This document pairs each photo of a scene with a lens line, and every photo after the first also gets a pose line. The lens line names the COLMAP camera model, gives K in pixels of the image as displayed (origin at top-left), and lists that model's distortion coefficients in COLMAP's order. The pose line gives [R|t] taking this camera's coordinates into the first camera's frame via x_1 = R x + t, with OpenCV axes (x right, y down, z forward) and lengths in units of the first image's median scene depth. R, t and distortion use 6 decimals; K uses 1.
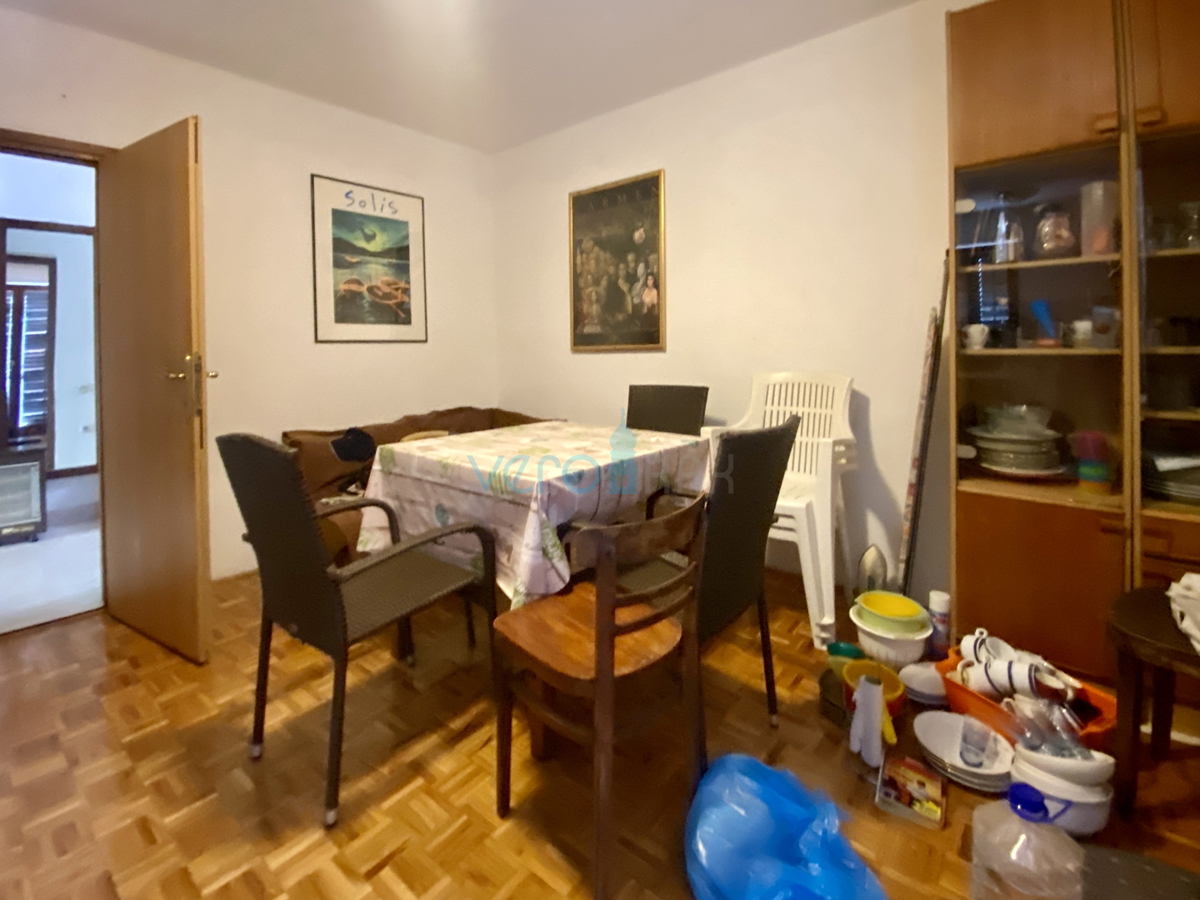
lens RADIAL K [[537.9, 0, 598.6], [0, 537.9, 354.7], [0, 0, 1]] dist [0.002241, -0.023697]
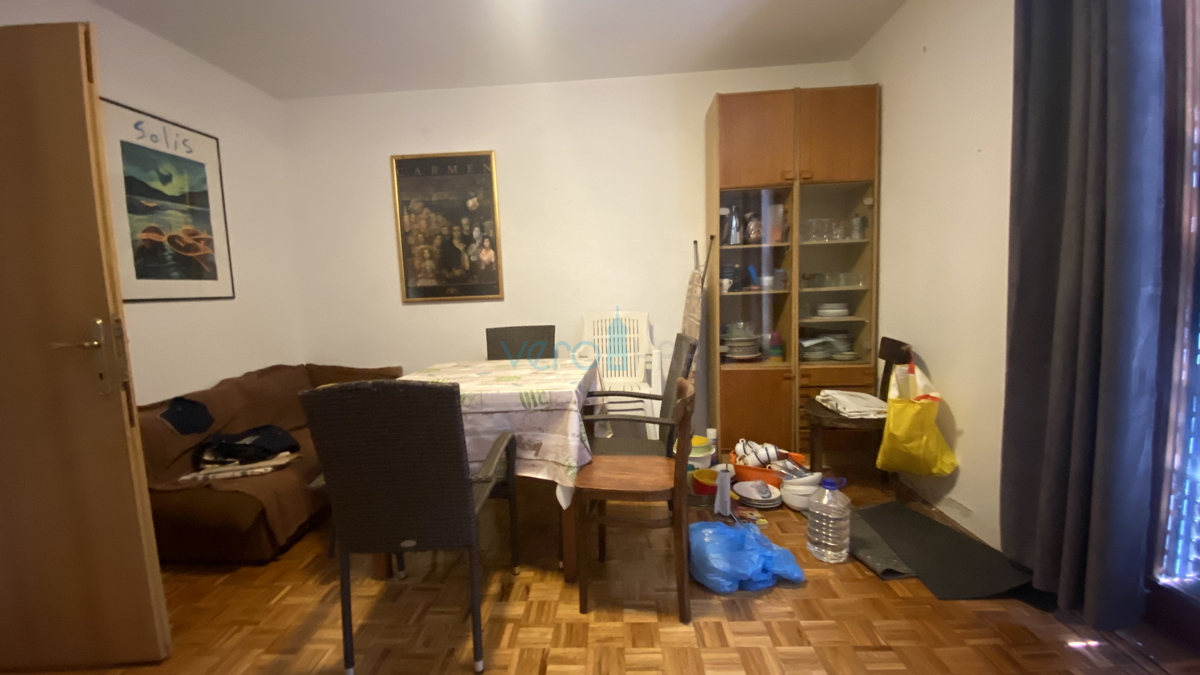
lens RADIAL K [[475.5, 0, 600.0], [0, 475.5, 337.5], [0, 0, 1]] dist [-0.032838, -0.000546]
pose [[0.798272, -0.075351, 0.597565, -0.343927], [0.033388, 0.996154, 0.081010, -0.001343], [-0.601371, -0.044717, 0.797718, -0.017189]]
